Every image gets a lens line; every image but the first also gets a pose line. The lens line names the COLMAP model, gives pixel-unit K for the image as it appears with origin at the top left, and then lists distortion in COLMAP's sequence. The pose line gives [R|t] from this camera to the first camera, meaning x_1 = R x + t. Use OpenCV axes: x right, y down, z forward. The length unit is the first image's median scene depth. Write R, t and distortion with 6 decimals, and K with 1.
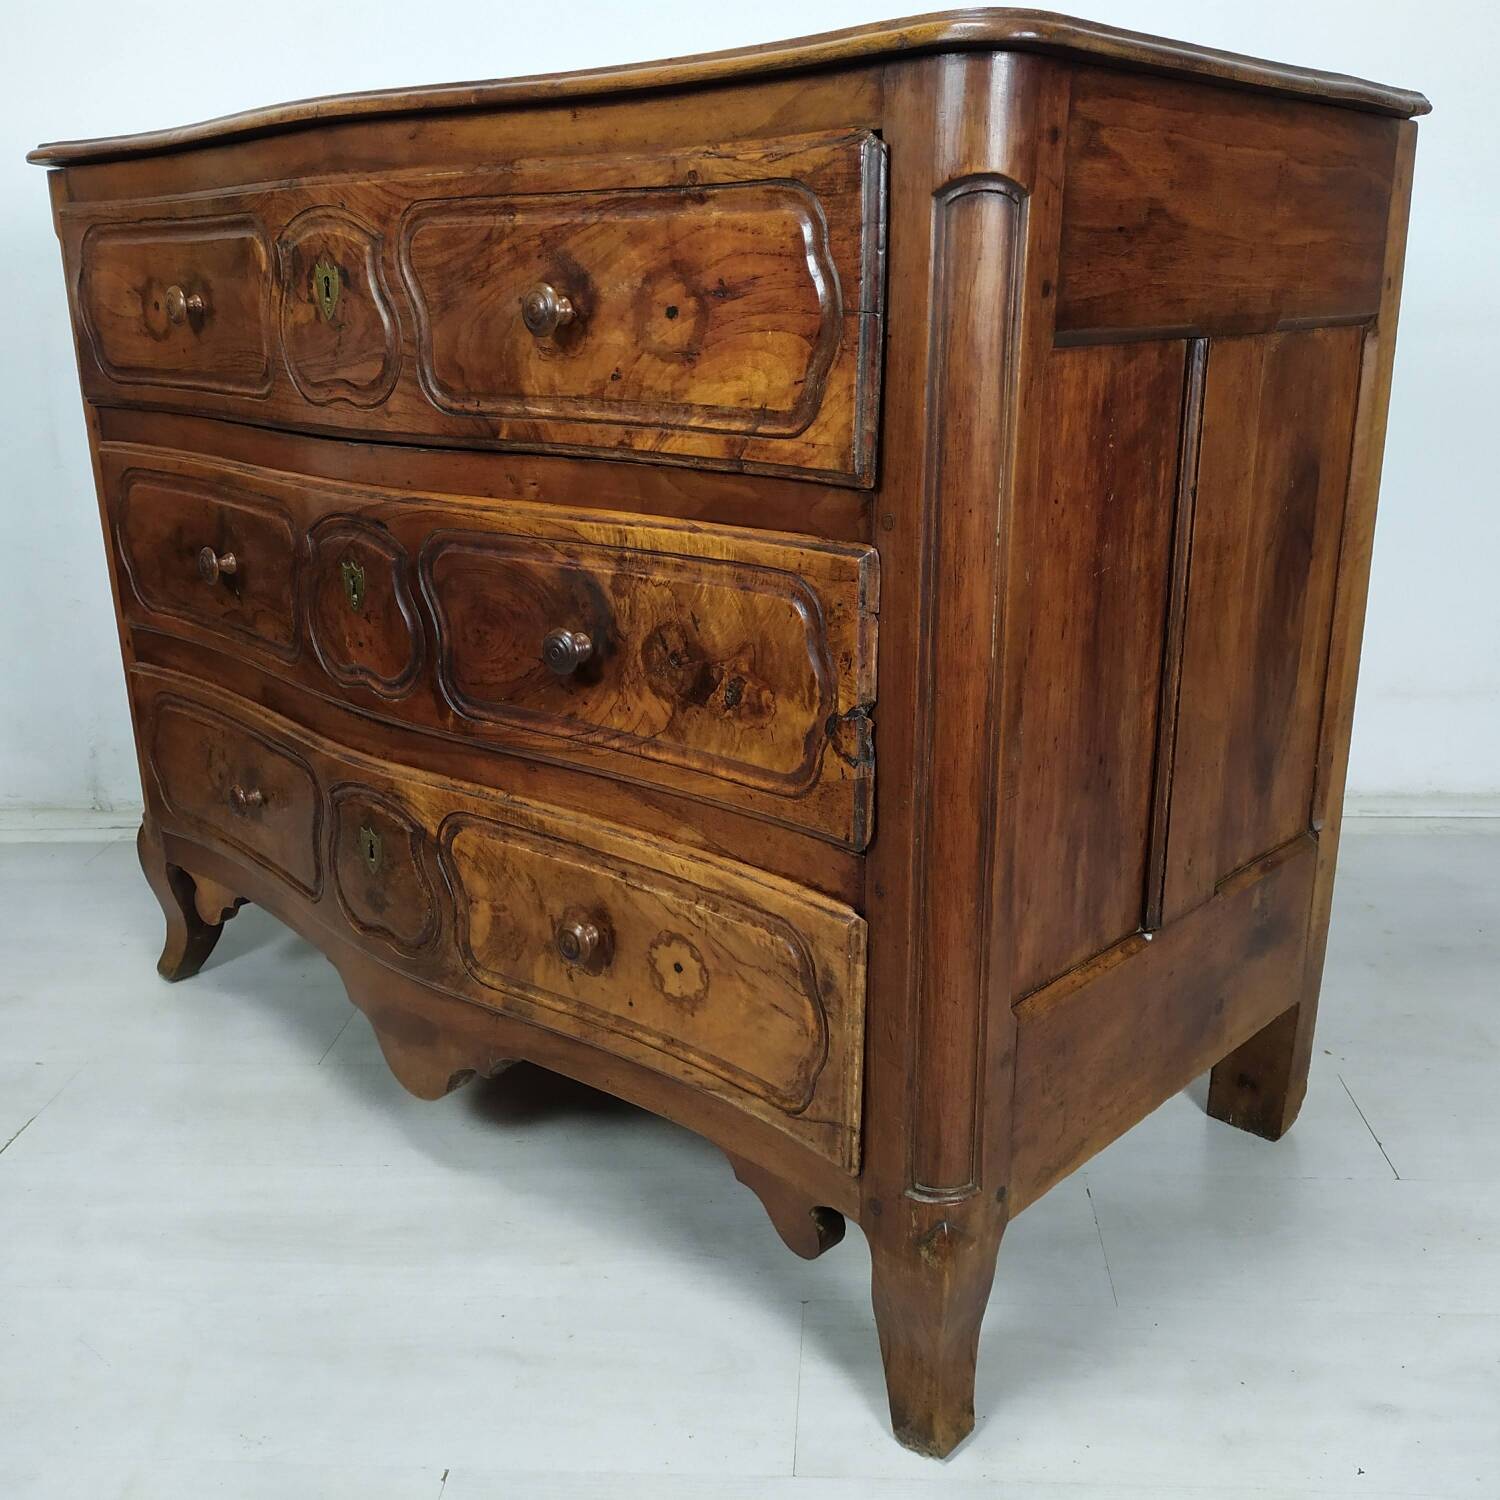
lens RADIAL K [[1498.9, 0, 748.6], [0, 1498.9, 758.4], [0, 0, 1]] dist [0.034325, 0.018639]
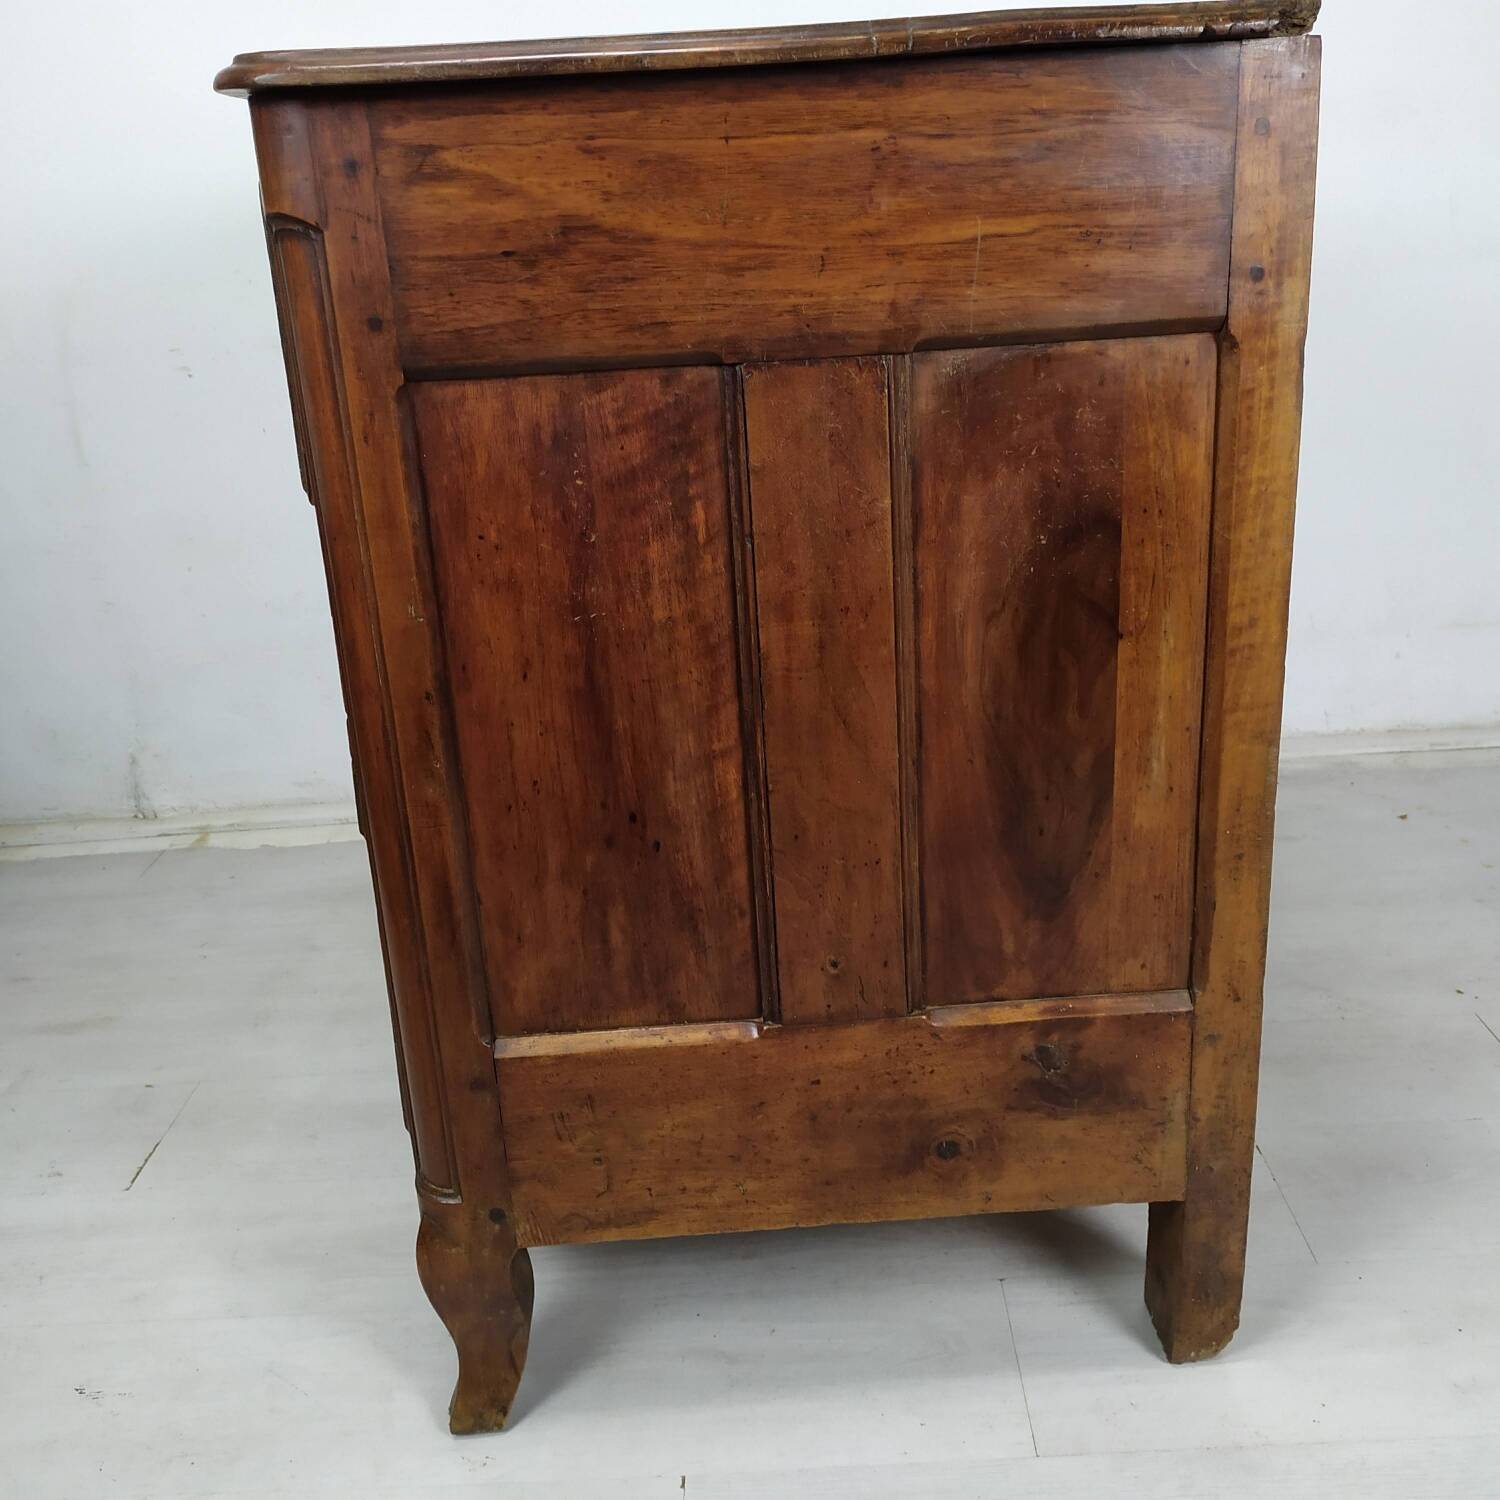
lens RADIAL K [[1498.9, 0, 748.6], [0, 1498.9, 758.4], [0, 0, 1]] dist [0.034325, 0.018639]
pose [[0.716308, 0.206451, -0.666543, 0.869784], [-0.162776, 0.978314, 0.128088, -0.160534], [0.678532, 0.016747, 0.734380, 0.360484]]
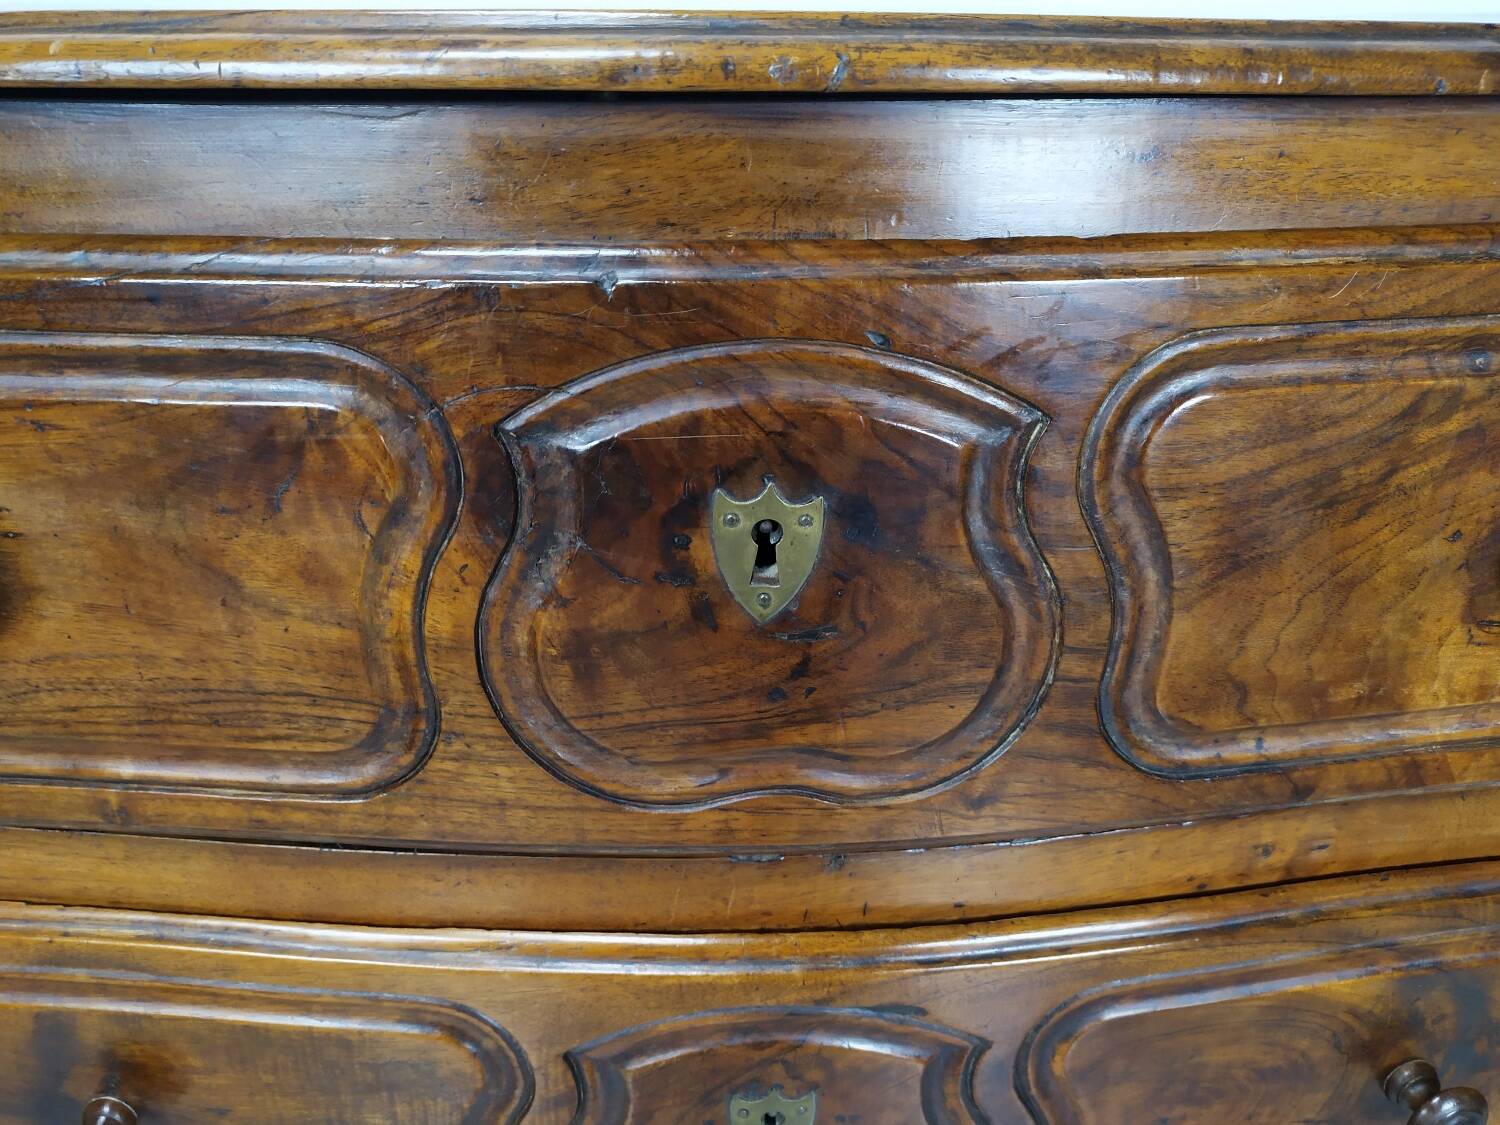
lens RADIAL K [[1122.2, 0, 771.2], [0, 1122.2, 561.6], [0, 0, 1]] dist [0.046562, -0.057883]
pose [[0.697252, -0.297457, 0.652195, -0.503908], [0.206490, 0.954618, 0.214633, -0.404661], [-0.686441, -0.014981, 0.727031, 0.885773]]
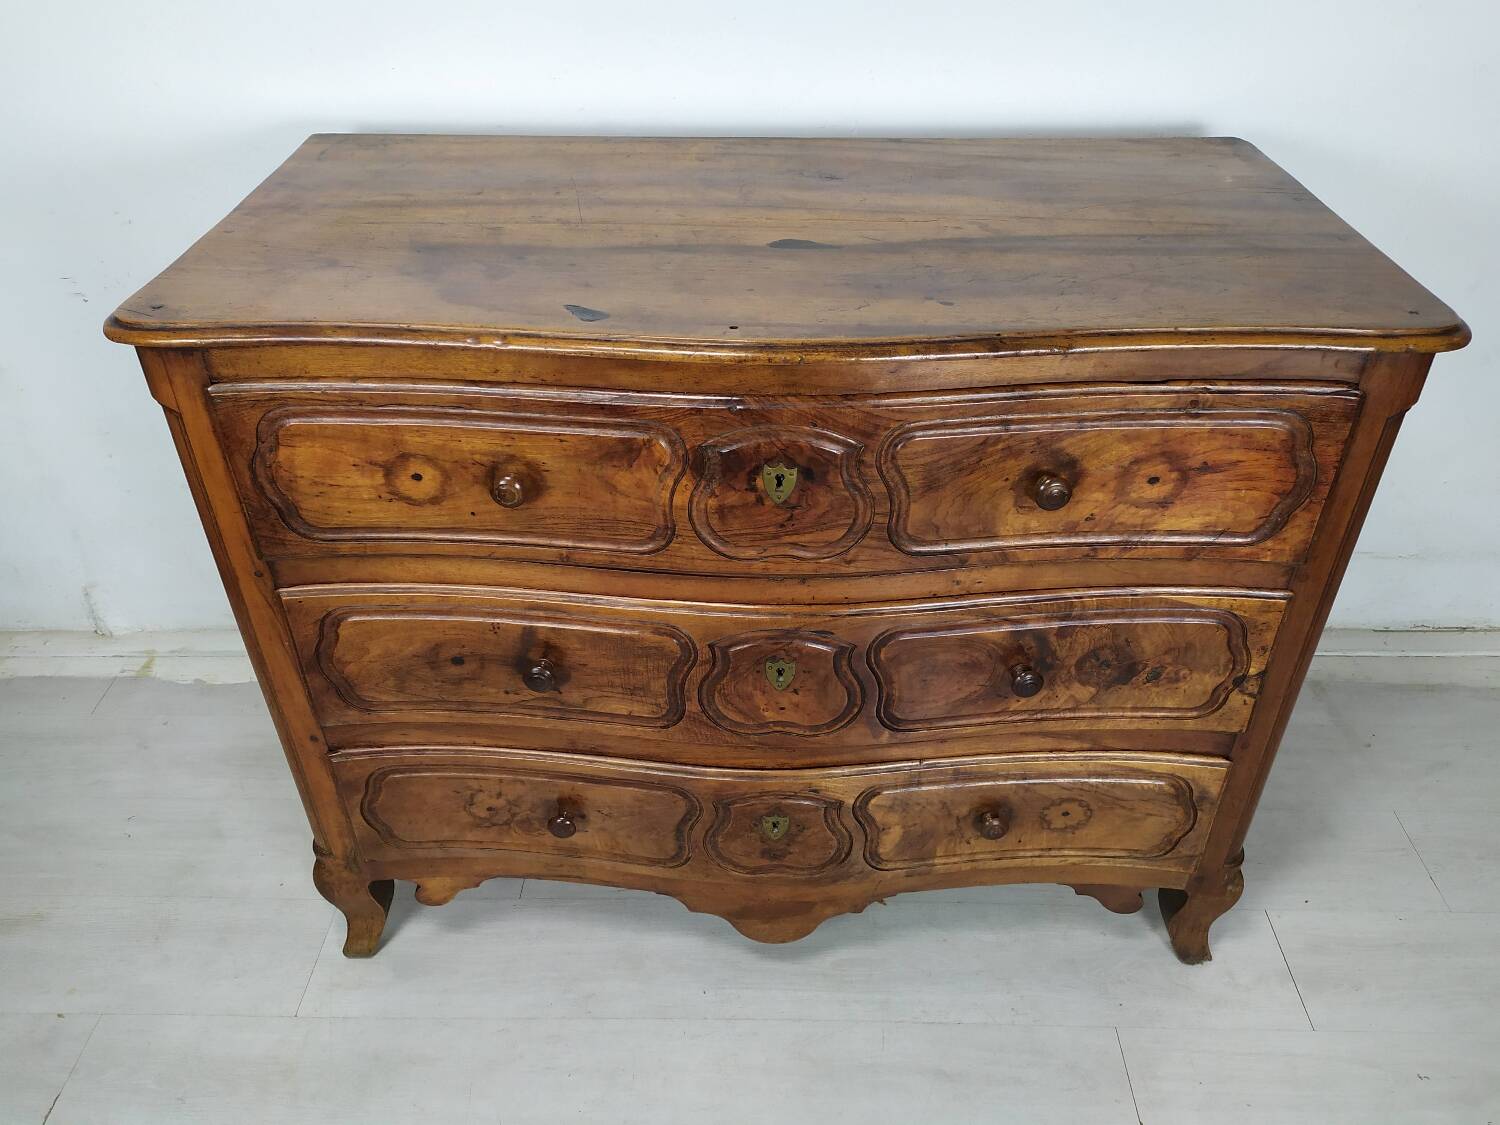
lens RADIAL K [[1118.0, 0, 764.8], [0, 1118.0, 569.3], [0, 0, 1]] dist [0.041181, 0.000975]
pose [[0.734471, -0.394633, 0.552103, -0.883599], [0.198842, 0.902978, 0.380909, -0.647912], [-0.648857, -0.169986, 0.741681, 0.379904]]
